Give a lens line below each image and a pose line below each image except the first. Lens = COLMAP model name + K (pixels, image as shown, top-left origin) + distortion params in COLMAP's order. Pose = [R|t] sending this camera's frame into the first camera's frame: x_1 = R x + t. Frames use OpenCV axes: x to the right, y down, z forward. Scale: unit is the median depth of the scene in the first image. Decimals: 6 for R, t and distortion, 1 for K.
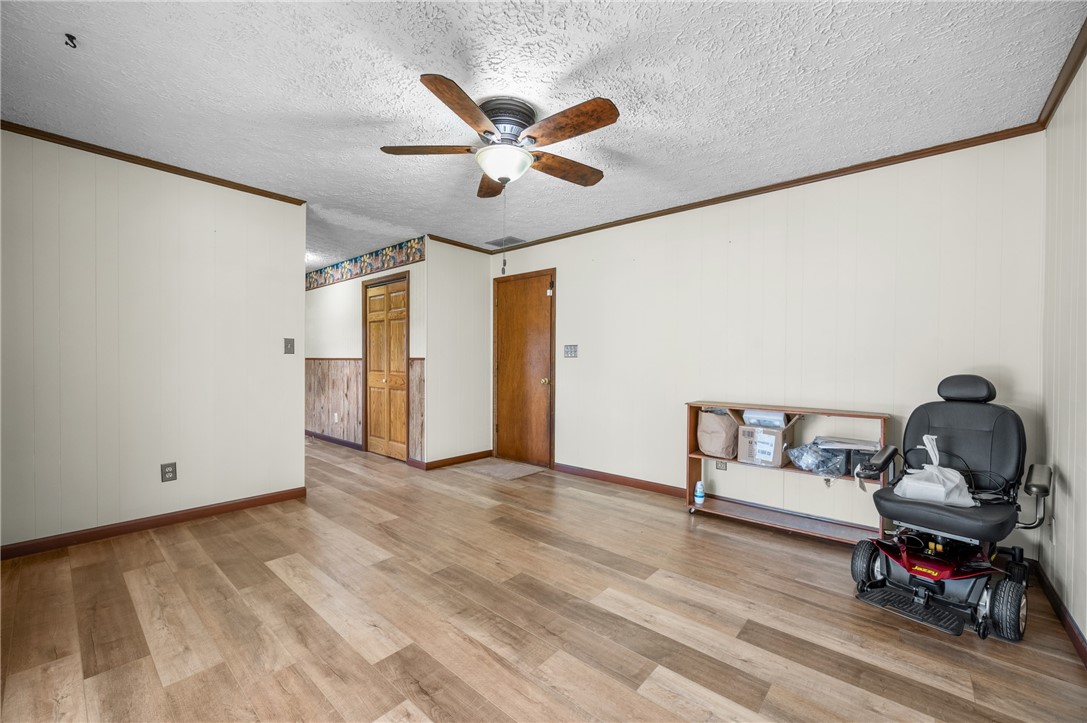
lens RADIAL K [[432.7, 0, 545.6], [0, 432.7, 354.2], [0, 0, 1]] dist [-0.003677, 0.000062]
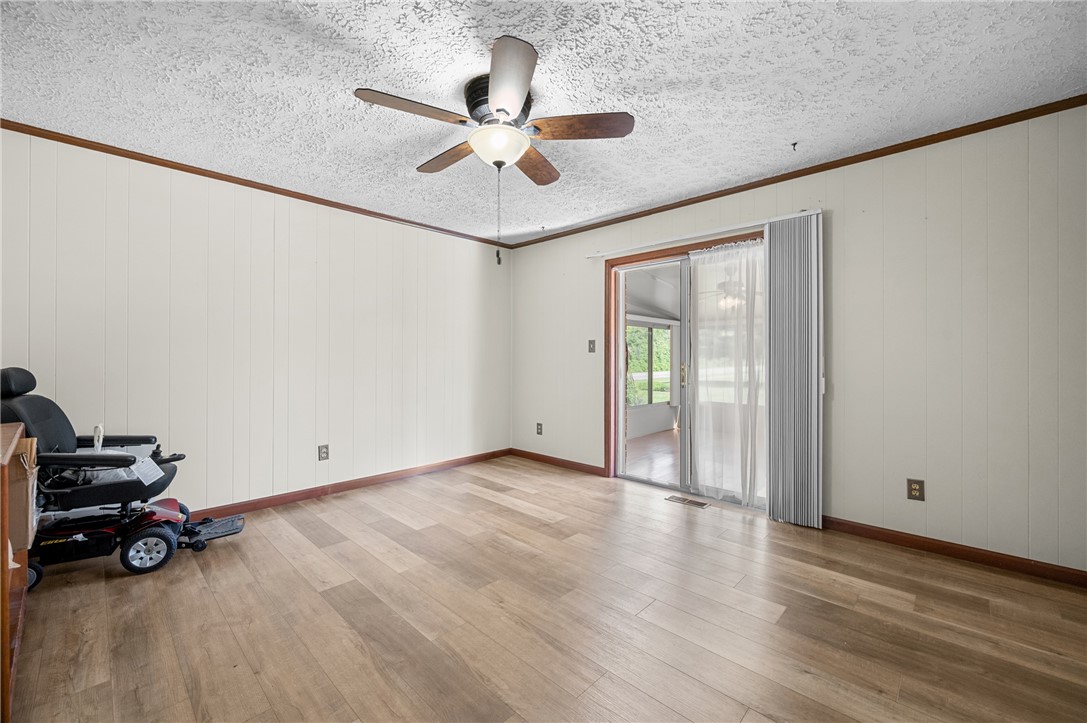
lens RADIAL K [[432.7, 0, 545.6], [0, 432.7, 354.2], [0, 0, 1]] dist [-0.003677, 0.000062]
pose [[-0.998186, -0.008611, 0.059593, -0.279068], [-0.009876, 0.999731, -0.020964, 0.030320], [-0.059397, -0.021515, -0.998003, 2.125185]]
